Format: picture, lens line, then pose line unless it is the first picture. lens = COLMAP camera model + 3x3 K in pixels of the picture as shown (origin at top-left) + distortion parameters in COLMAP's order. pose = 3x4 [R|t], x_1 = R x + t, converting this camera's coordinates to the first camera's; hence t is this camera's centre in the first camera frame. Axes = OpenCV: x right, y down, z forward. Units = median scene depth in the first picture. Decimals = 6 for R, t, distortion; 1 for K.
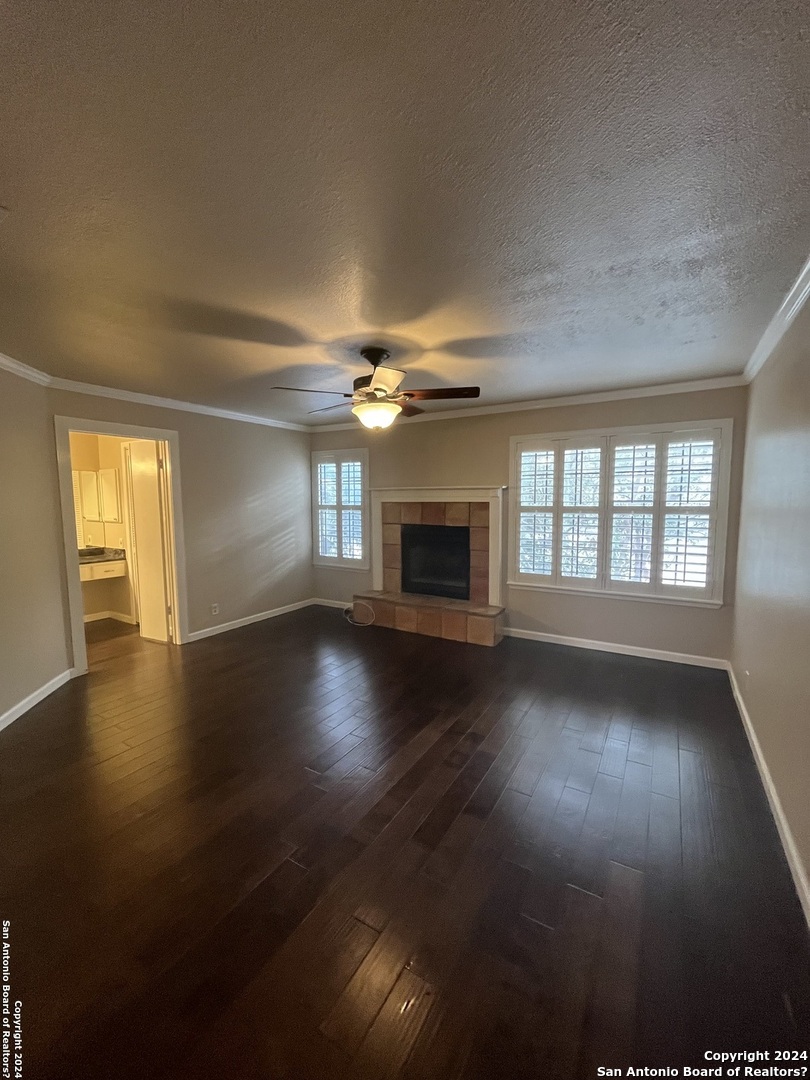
lens RADIAL K [[435.6, 0, 405.0], [0, 435.6, 540.0], [0, 0, 1]] dist [-0.003314, -0.000203]
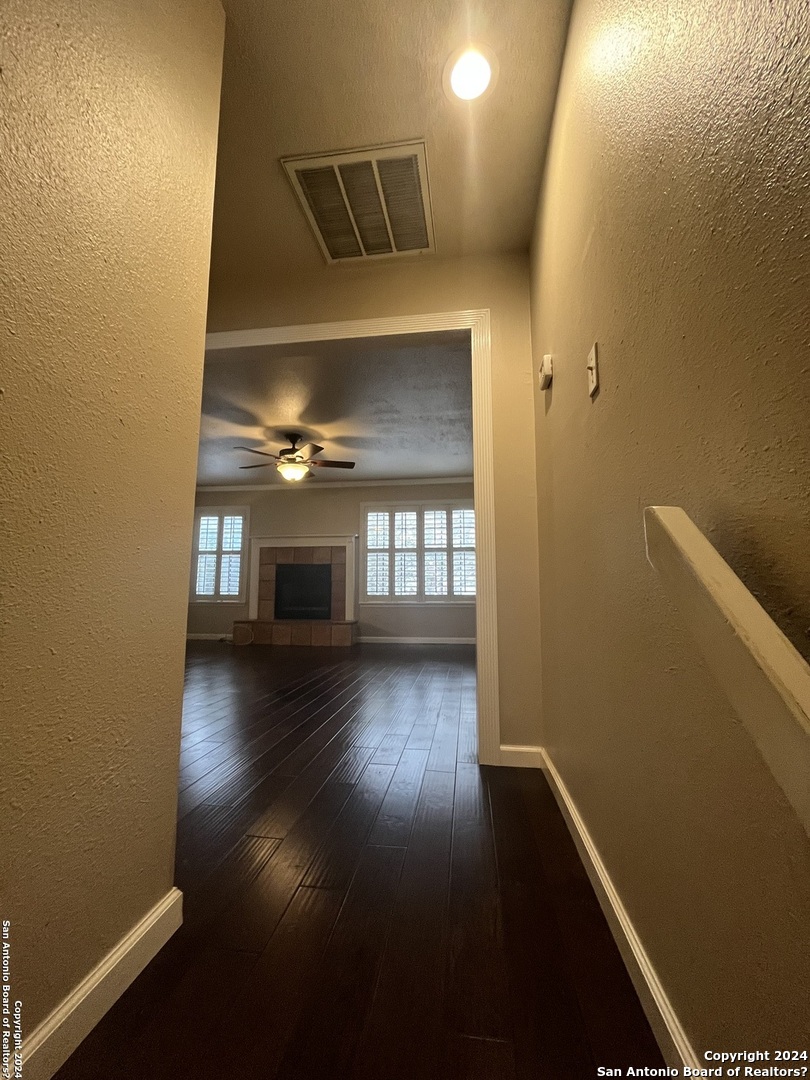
lens RADIAL K [[435.6, 0, 405.0], [0, 435.6, 540.0], [0, 0, 1]] dist [-0.003314, -0.000203]
pose [[0.920077, 0.052789, 0.388164, -0.191411], [0.030948, 0.977986, -0.206361, 0.201884], [-0.390512, 0.201881, 0.898189, -0.375923]]
